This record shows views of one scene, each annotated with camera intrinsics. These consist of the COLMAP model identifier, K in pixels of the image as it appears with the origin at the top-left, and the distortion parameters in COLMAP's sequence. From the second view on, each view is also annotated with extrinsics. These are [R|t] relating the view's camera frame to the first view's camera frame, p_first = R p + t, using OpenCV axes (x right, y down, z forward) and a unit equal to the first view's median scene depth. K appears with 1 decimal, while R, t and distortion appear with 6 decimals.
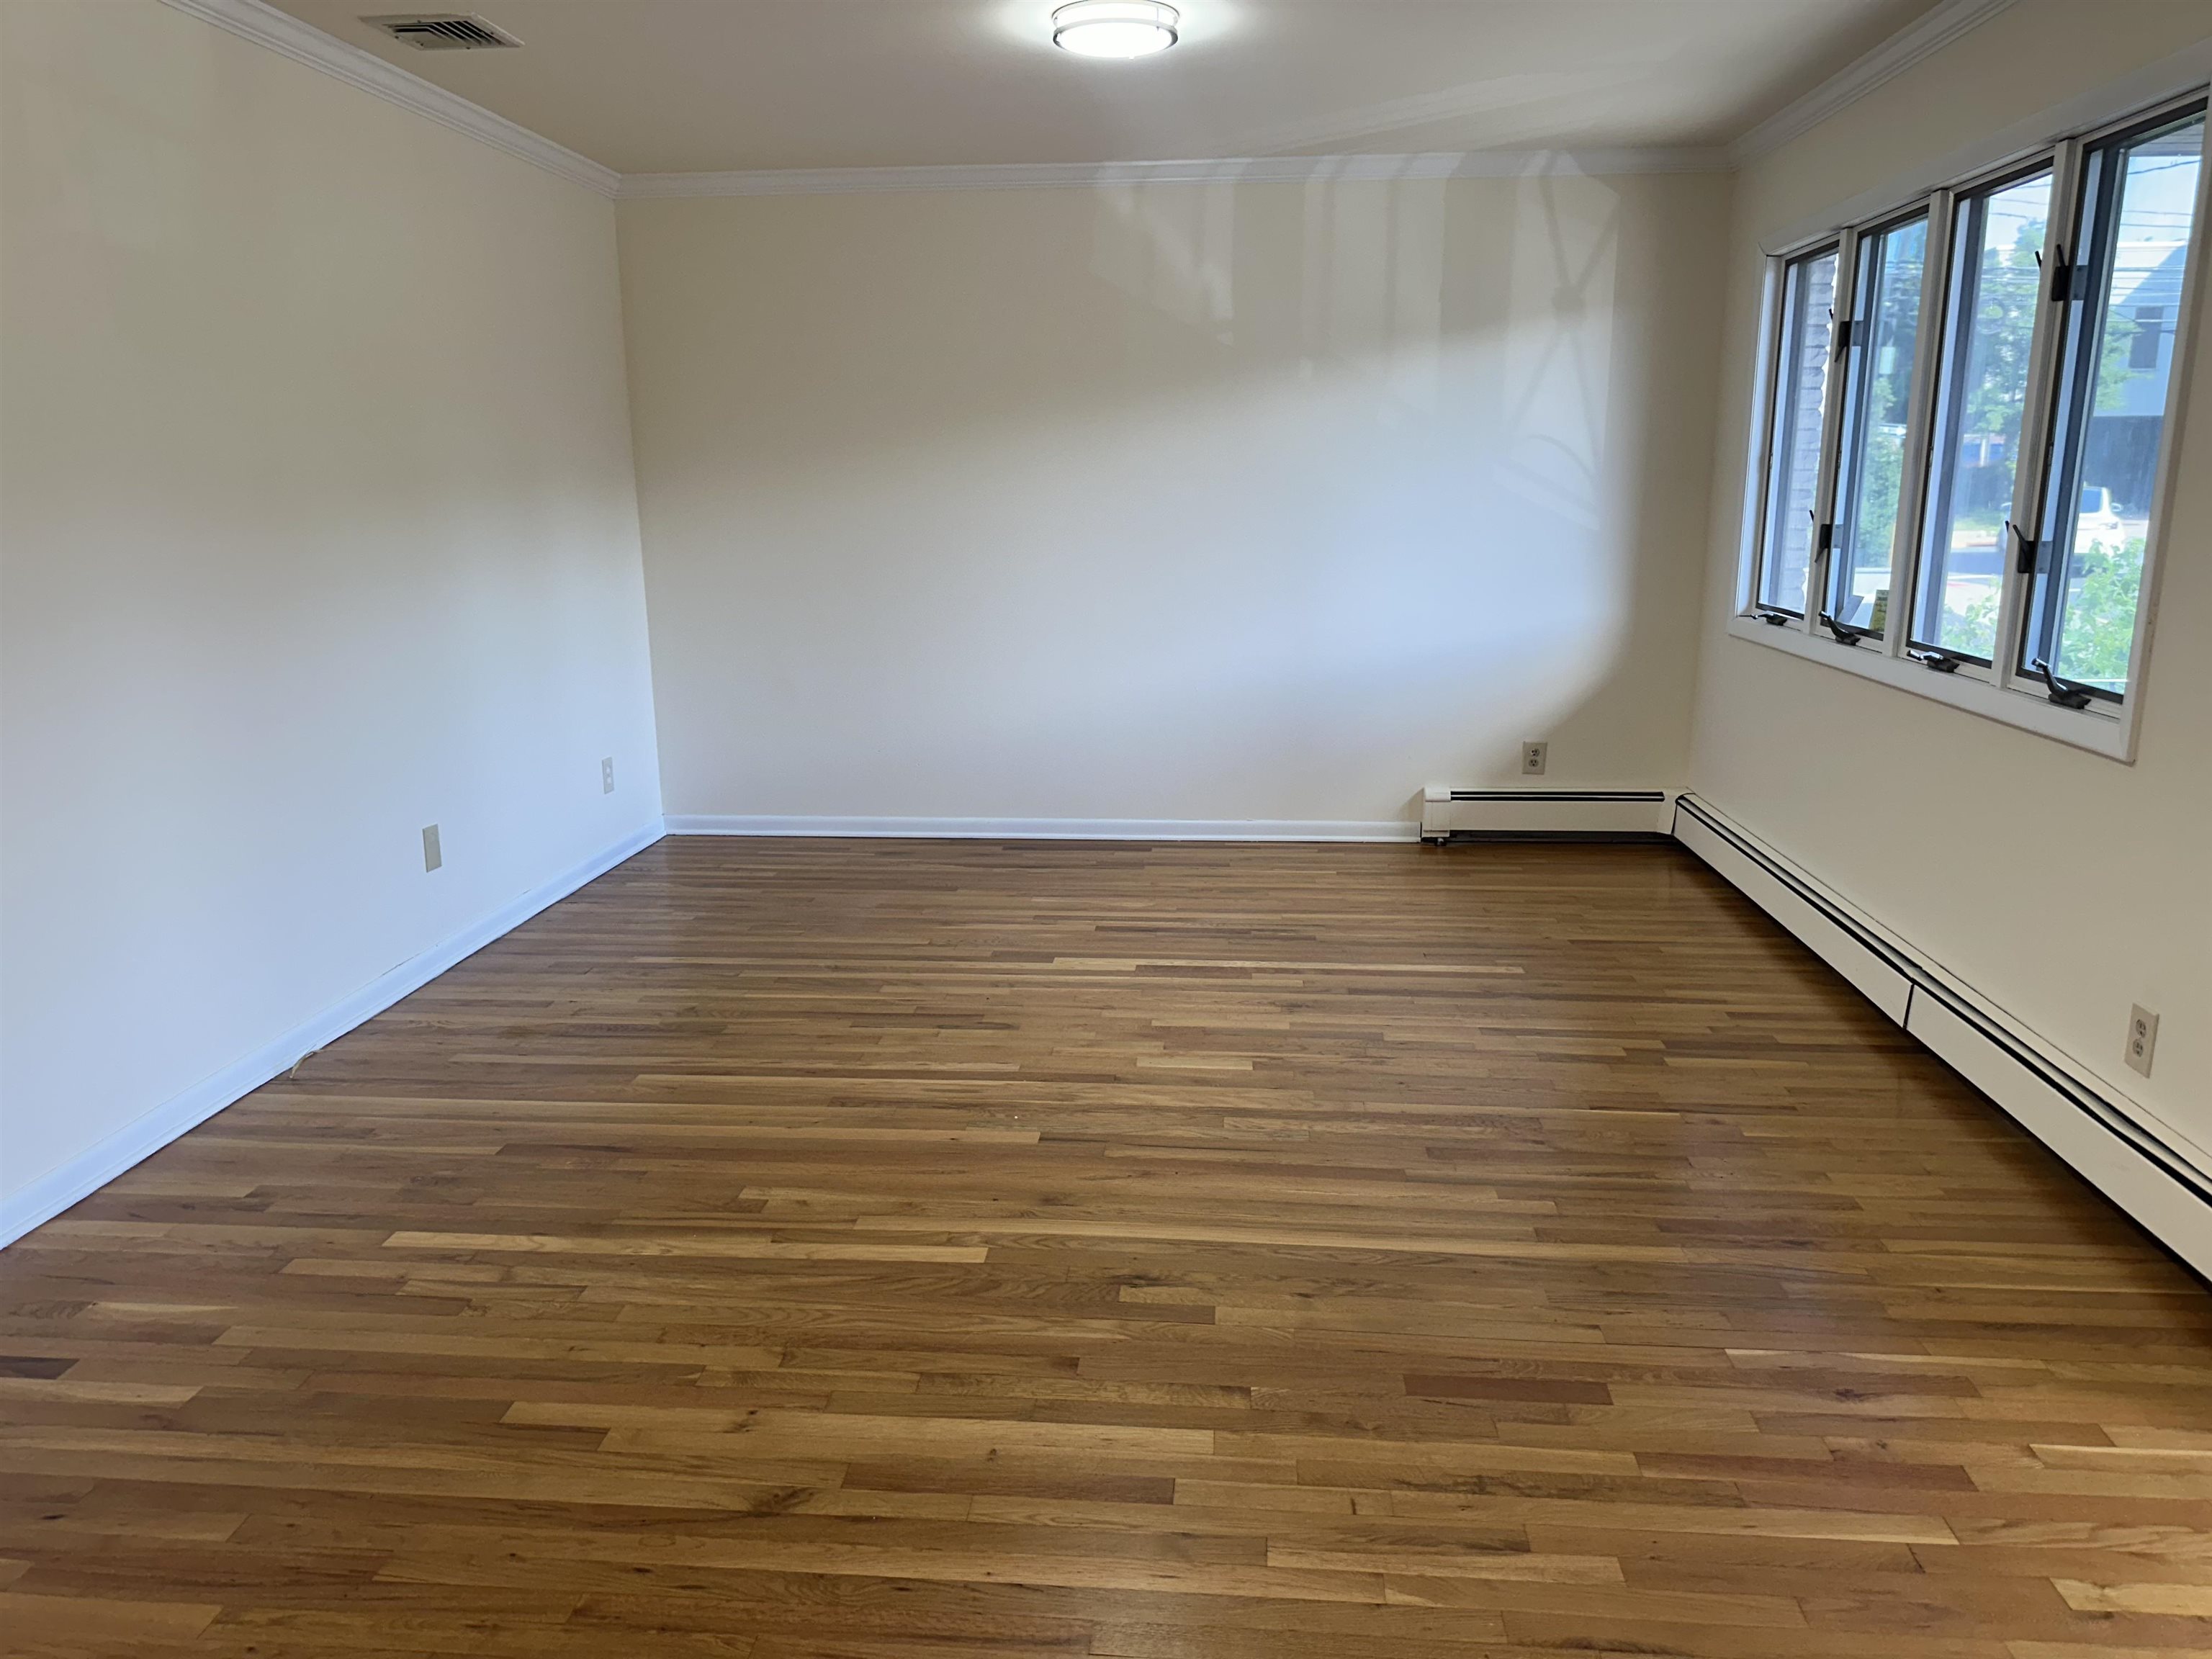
lens RADIAL K [[1522.5, 0, 1106.0], [0, 1522.5, 829.5], [0, 0, 1]] dist [0.117647, -0.157433]
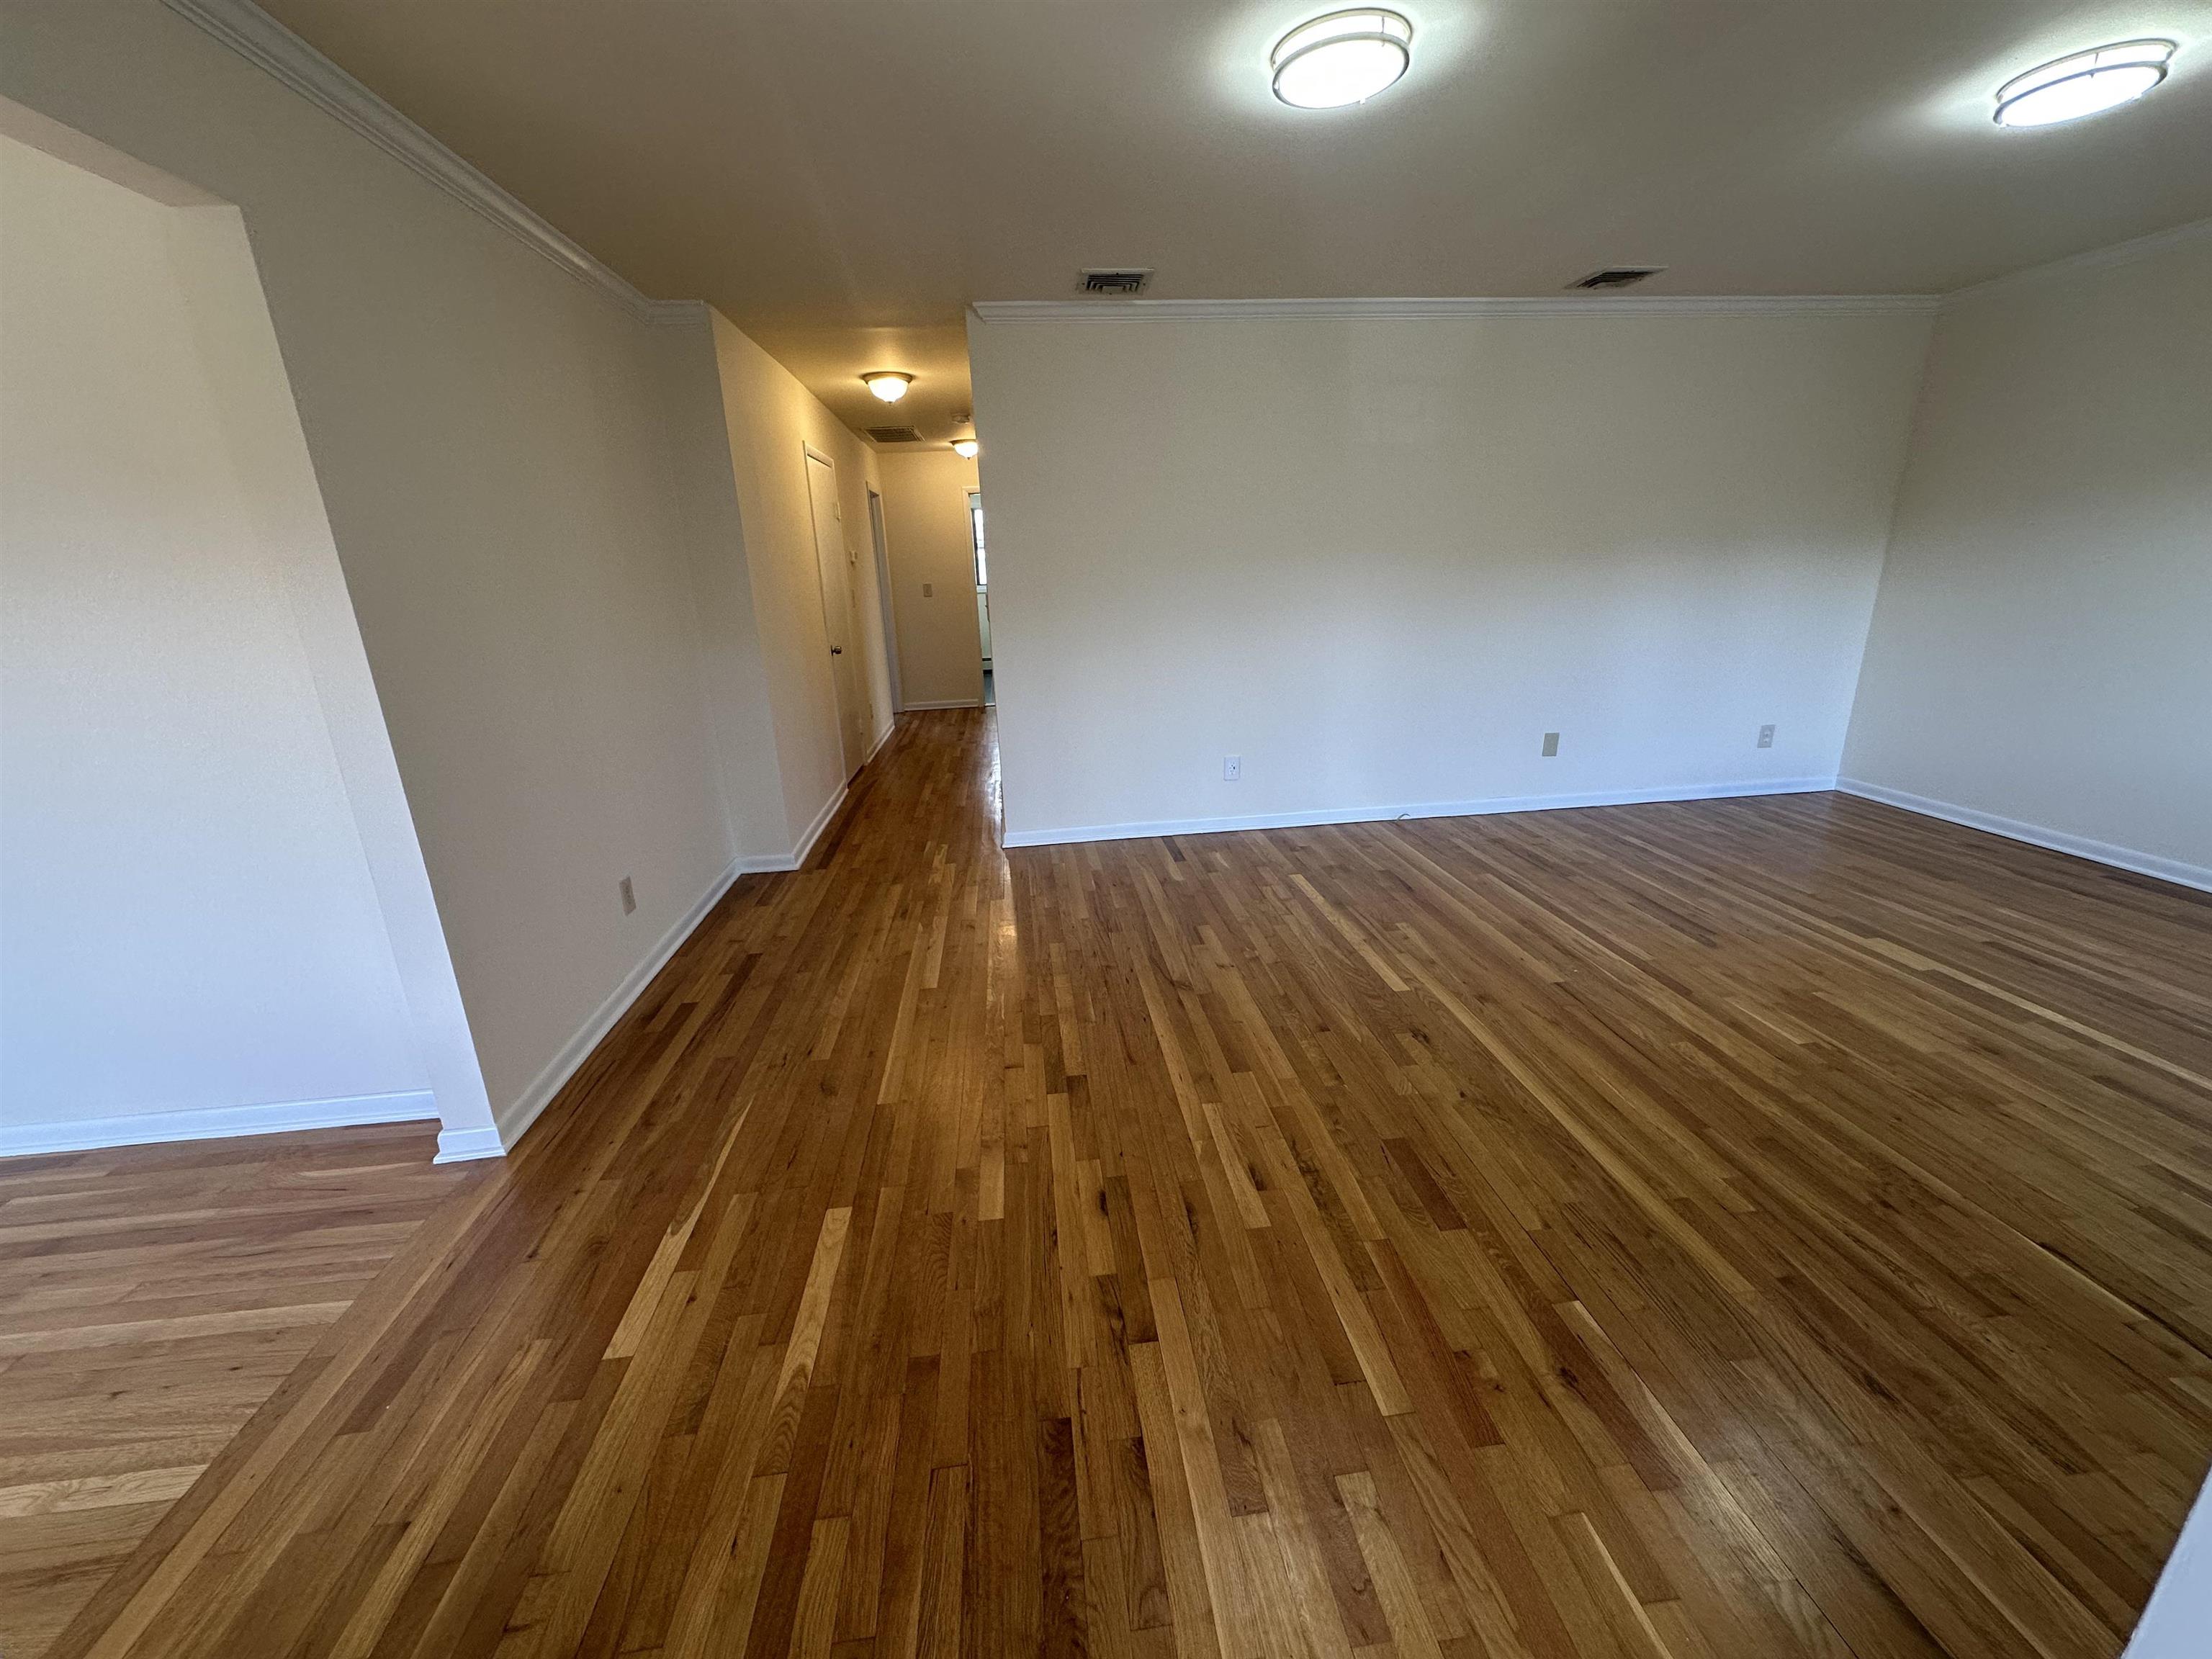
lens RADIAL K [[883.4, 0, 1106.0], [0, 883.4, 829.5], [0, 0, 1]] dist [-0.000752, 0.000133]
pose [[0.201281, 0.288196, -0.936178, 0.586022], [-0.186408, 0.949543, 0.252231, -0.071563], [0.961633, 0.123742, 0.244847, 0.311074]]
